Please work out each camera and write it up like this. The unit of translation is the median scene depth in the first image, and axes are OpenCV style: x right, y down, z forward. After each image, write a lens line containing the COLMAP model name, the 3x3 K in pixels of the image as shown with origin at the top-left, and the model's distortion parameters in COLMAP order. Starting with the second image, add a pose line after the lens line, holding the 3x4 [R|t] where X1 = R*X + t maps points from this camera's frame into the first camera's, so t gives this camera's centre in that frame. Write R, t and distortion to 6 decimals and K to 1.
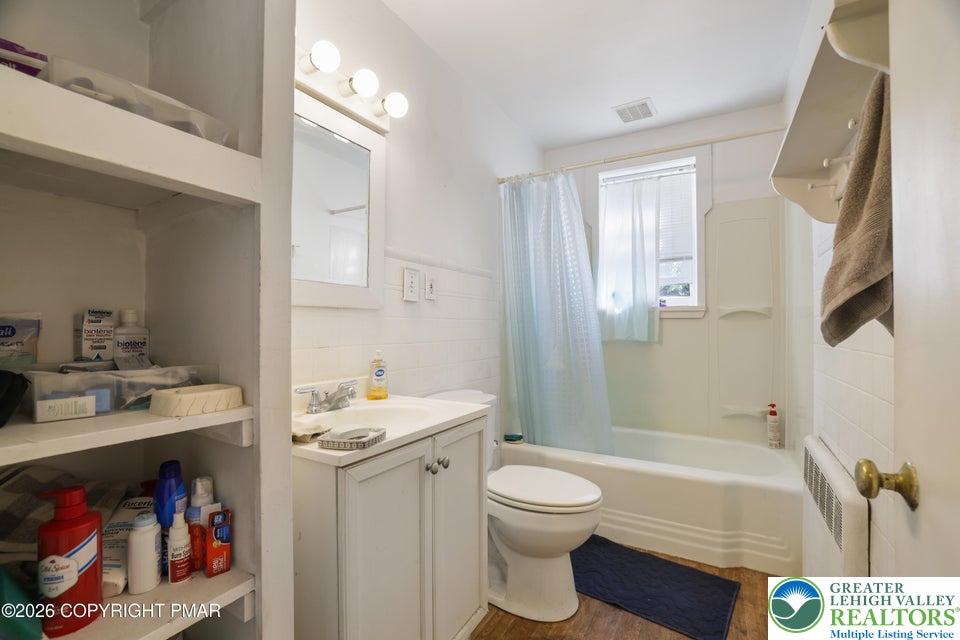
lens RADIAL K [[419.8, 0, 480.0], [0, 419.8, 320.0], [0, 0, 1]] dist [-0.032219, 0.000189]
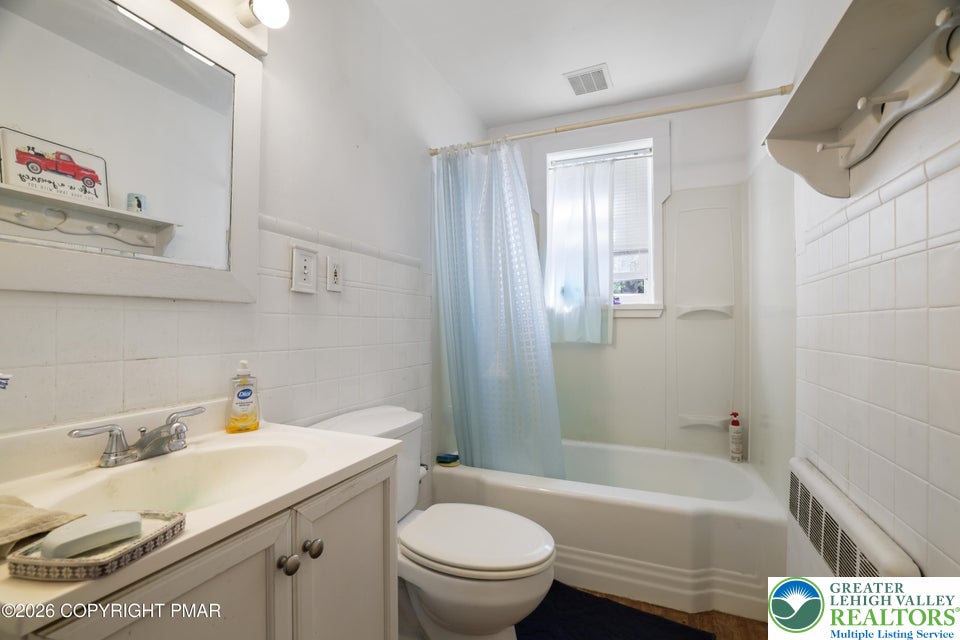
lens RADIAL K [[416.4, 0, 483.1], [0, 416.4, 332.2], [0, 0, 1]] dist [-0.016885, 0.000657]
pose [[0.990472, -0.001560, 0.137707, 0.037145], [-0.002420, 0.999584, 0.028730, 0.002388], [-0.137694, -0.028790, 0.990056, 0.177277]]
